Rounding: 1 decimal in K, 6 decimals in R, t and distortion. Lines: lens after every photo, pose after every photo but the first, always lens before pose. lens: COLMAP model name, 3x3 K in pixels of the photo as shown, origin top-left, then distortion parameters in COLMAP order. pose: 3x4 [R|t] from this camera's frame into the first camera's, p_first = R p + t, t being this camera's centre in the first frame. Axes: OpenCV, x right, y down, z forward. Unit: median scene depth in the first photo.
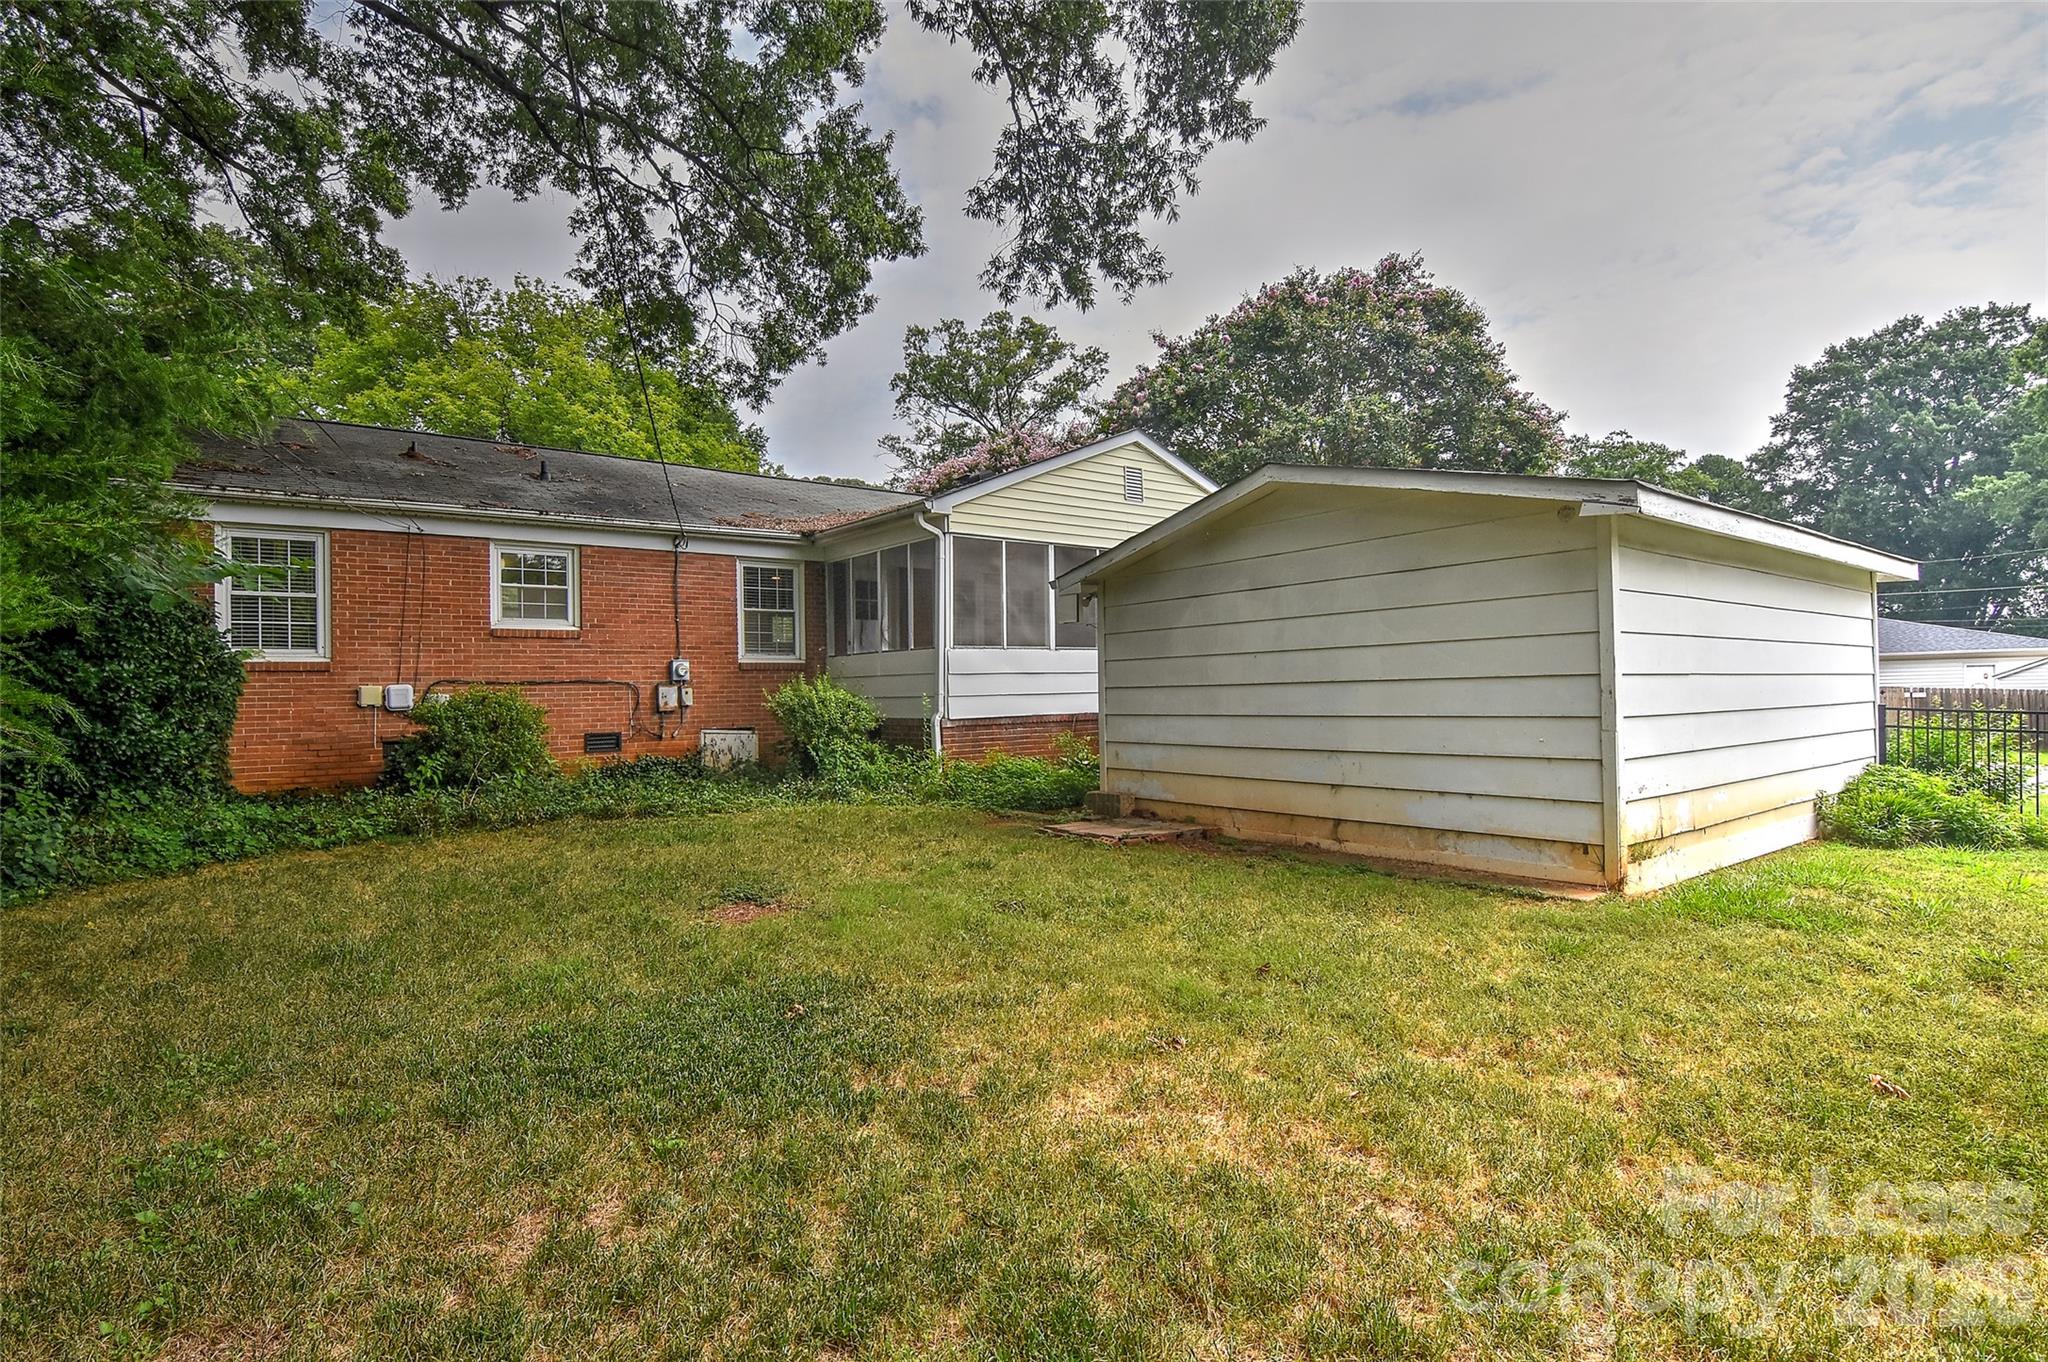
lens RADIAL K [[995.7, 0, 1026.1], [0, 995.7, 682.8], [0, 0, 1]] dist [-0.006516, -0.000849]
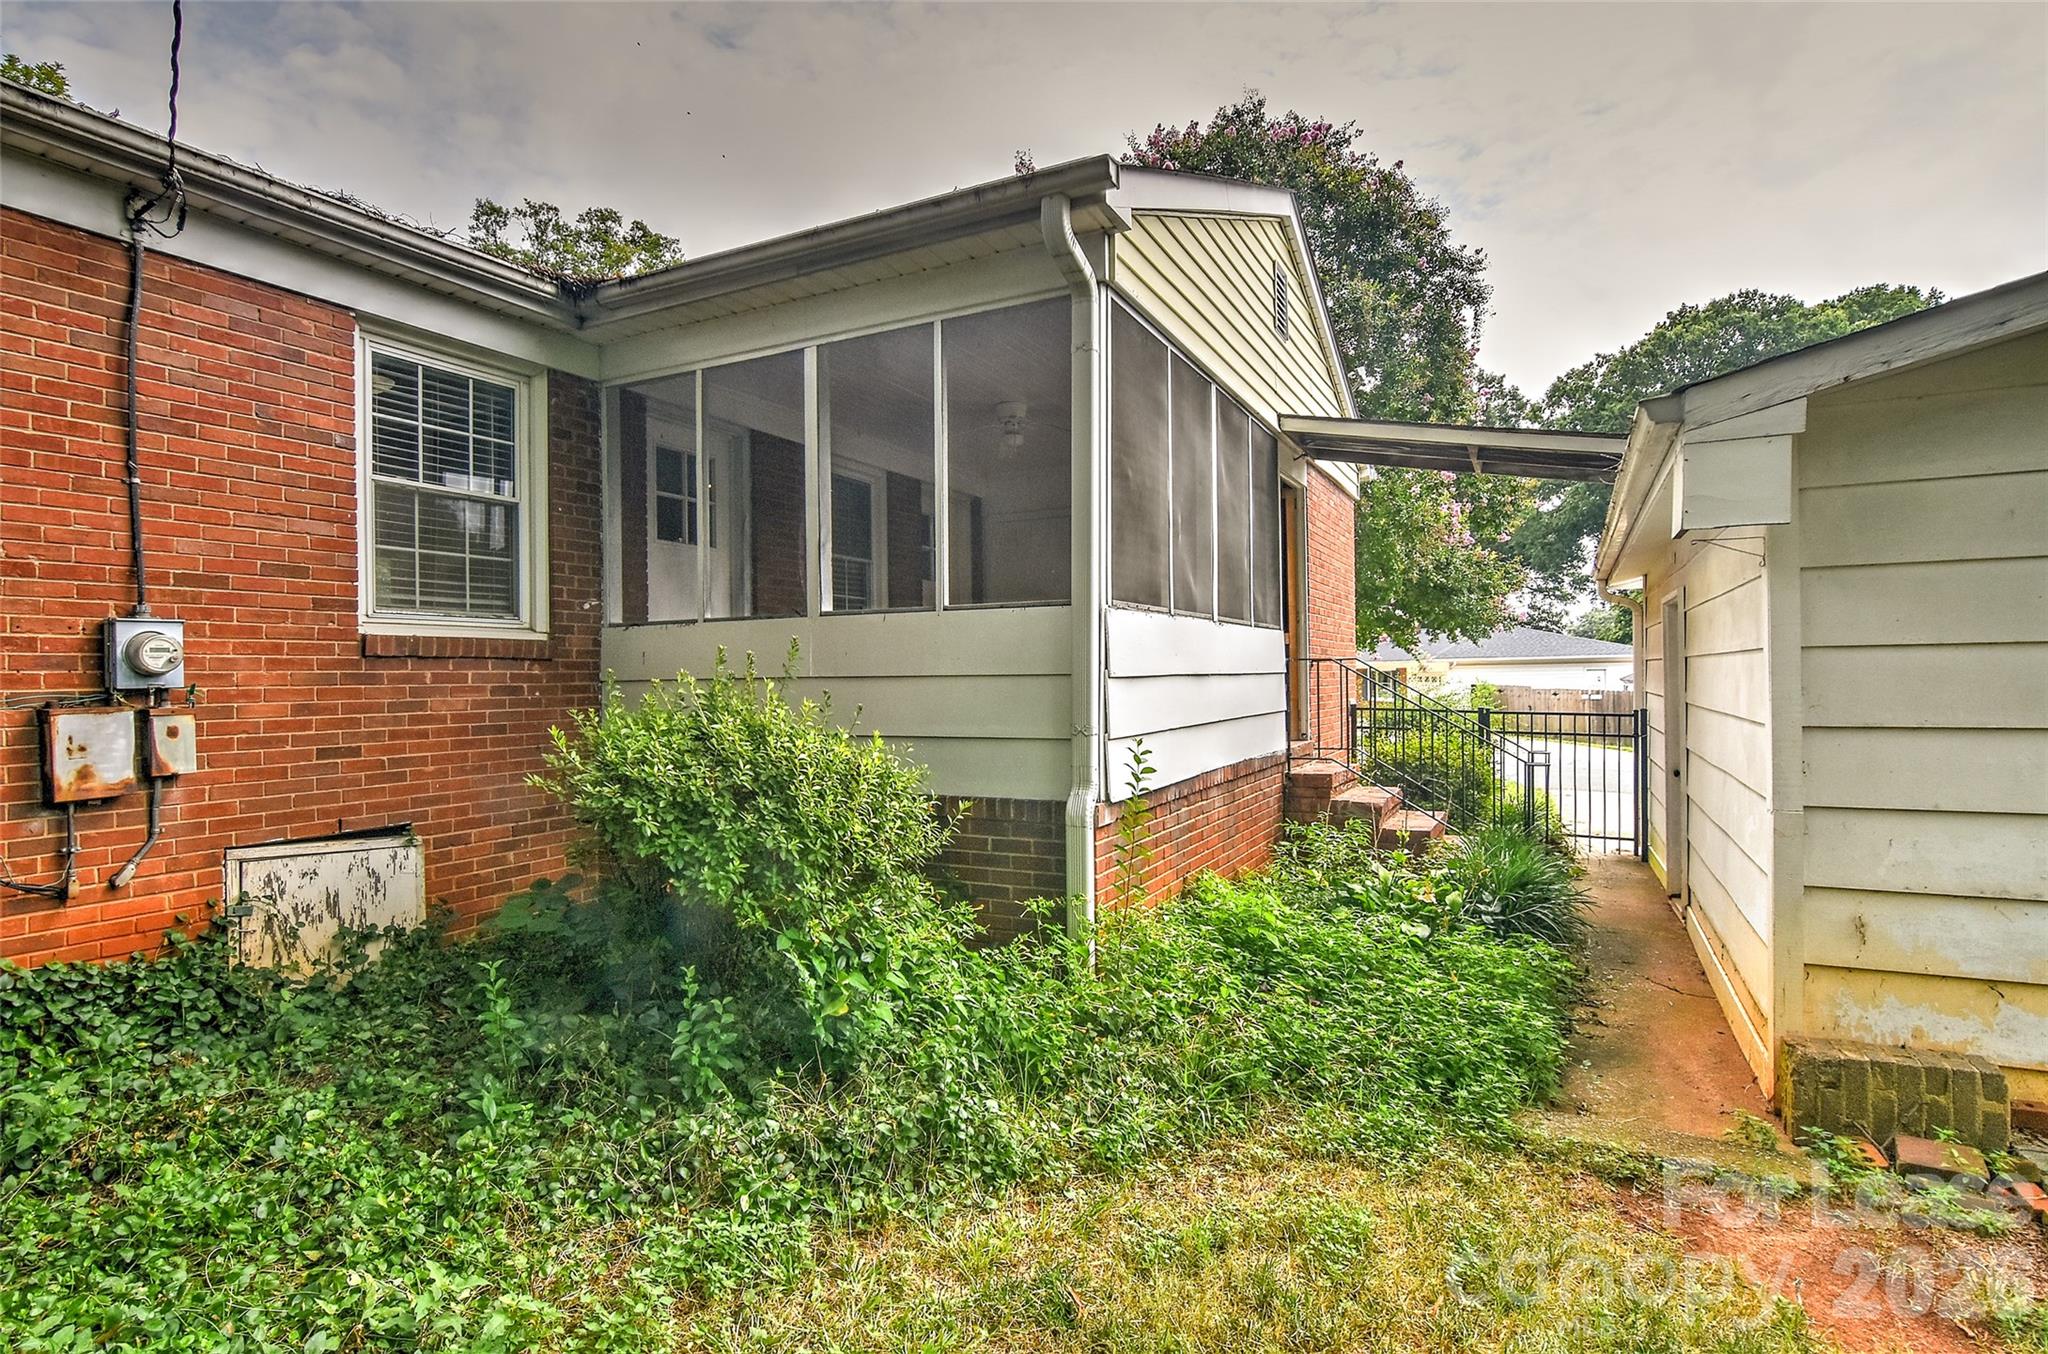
lens RADIAL K [[1006.6, 0, 1017.3], [0, 1006.6, 680.2], [0, 0, 1]] dist [-0.012556, -0.000690]
pose [[0.911576, 0.005433, 0.411097, -0.246943], [-0.006414, 0.999979, 0.001007, -0.007476], [-0.411082, -0.003555, 0.911591, 0.662132]]
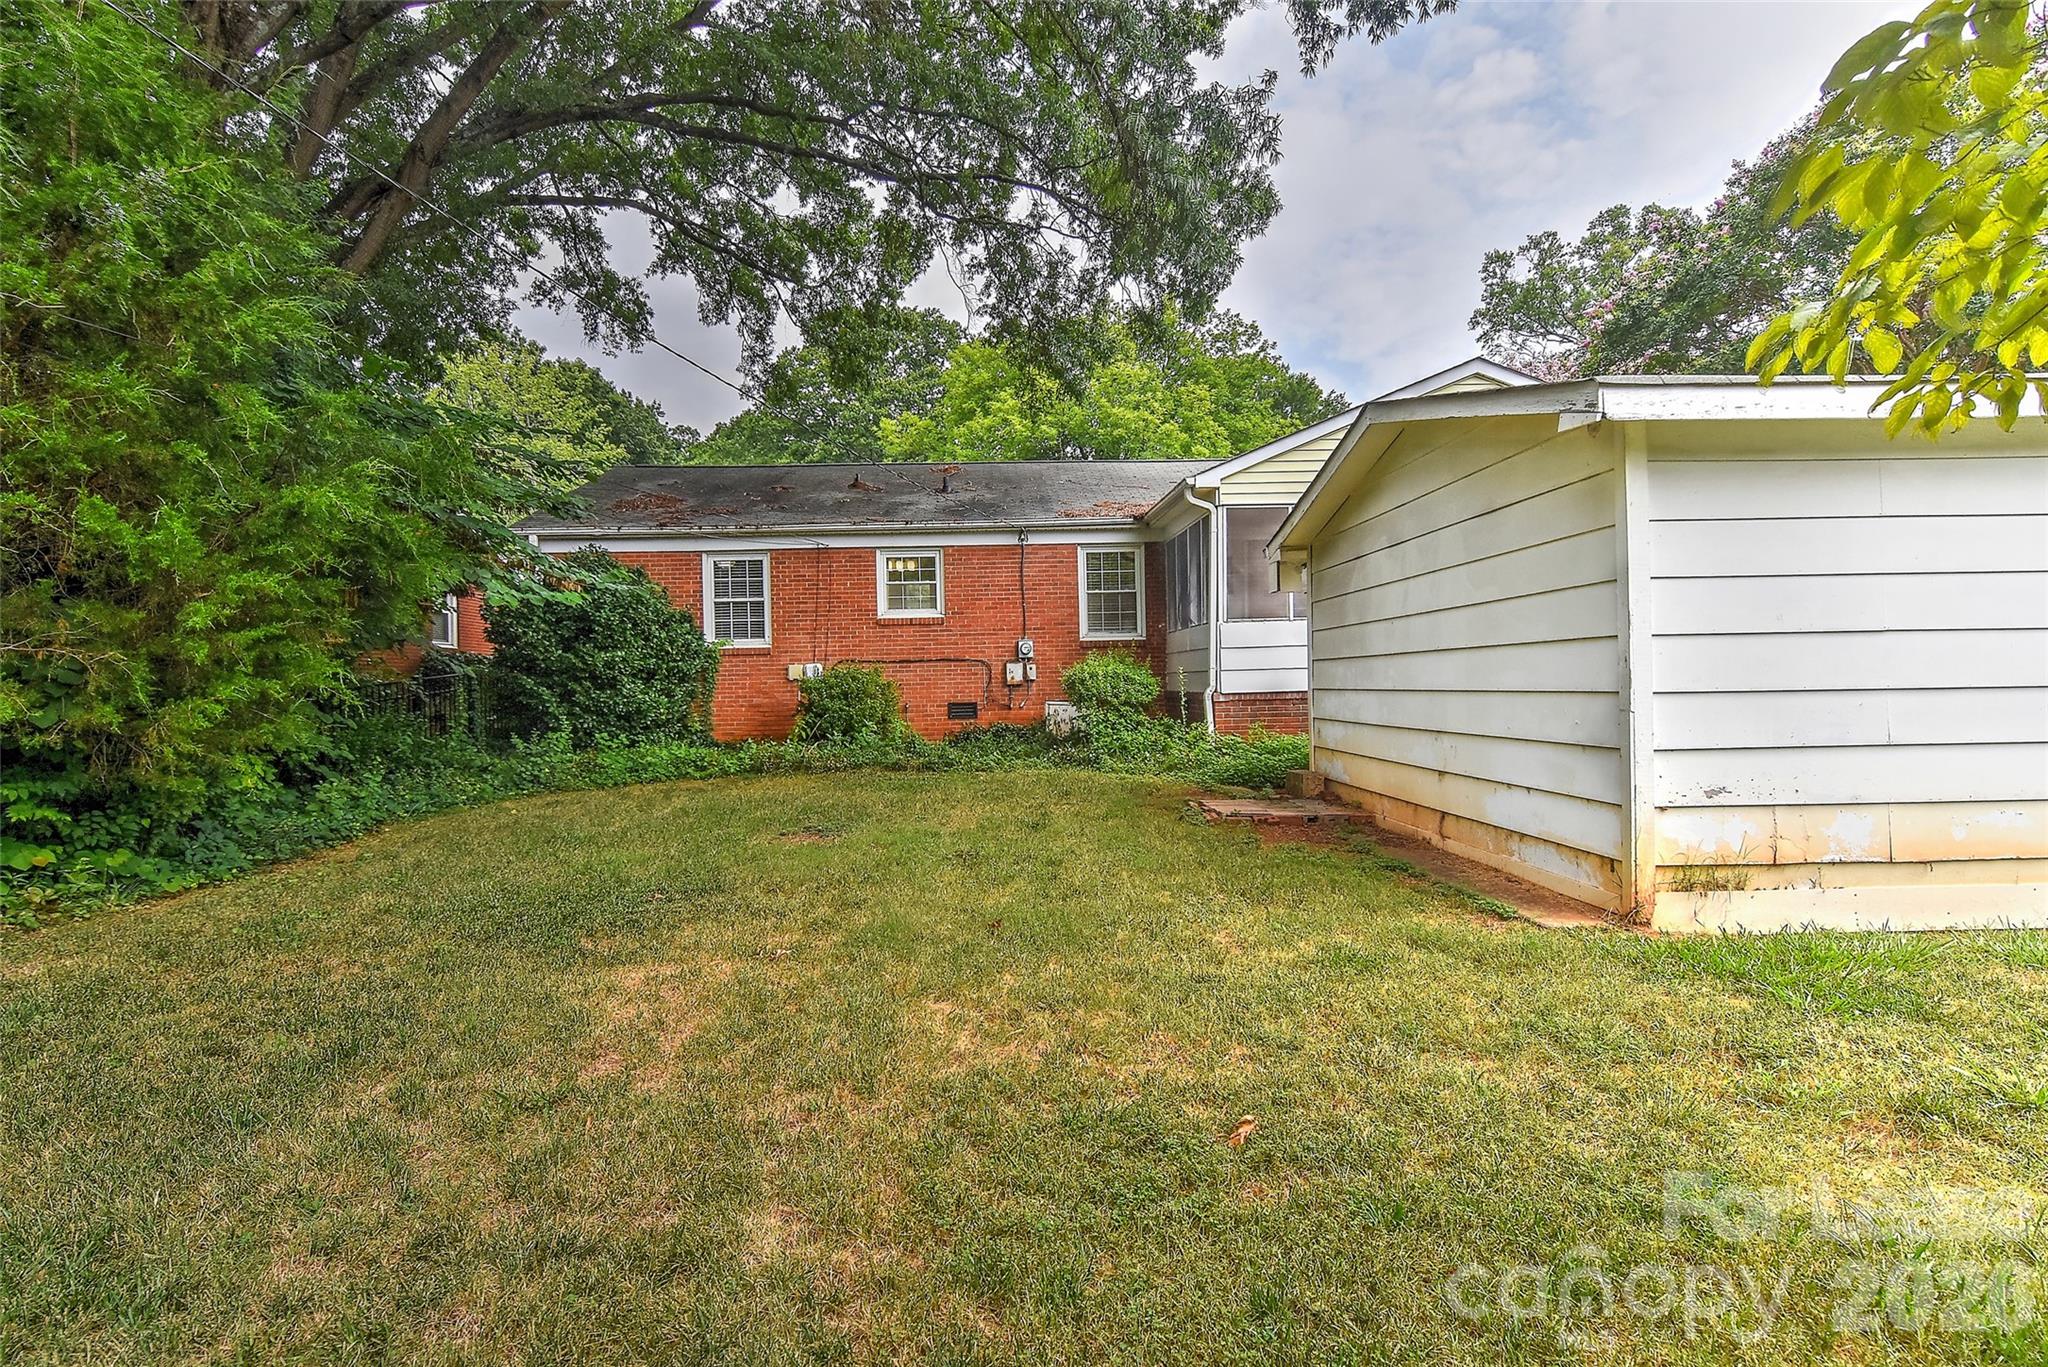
lens RADIAL K [[1017.9, 0, 1019.8], [0, 1017.9, 686.0], [0, 0, 1]] dist [0.002331, -0.000953]
pose [[0.810639, 0.003860, -0.585534, 0.343666], [0.011691, 0.999672, 0.022776, 0.003447], [0.585430, -0.025309, 0.810328, 0.054190]]
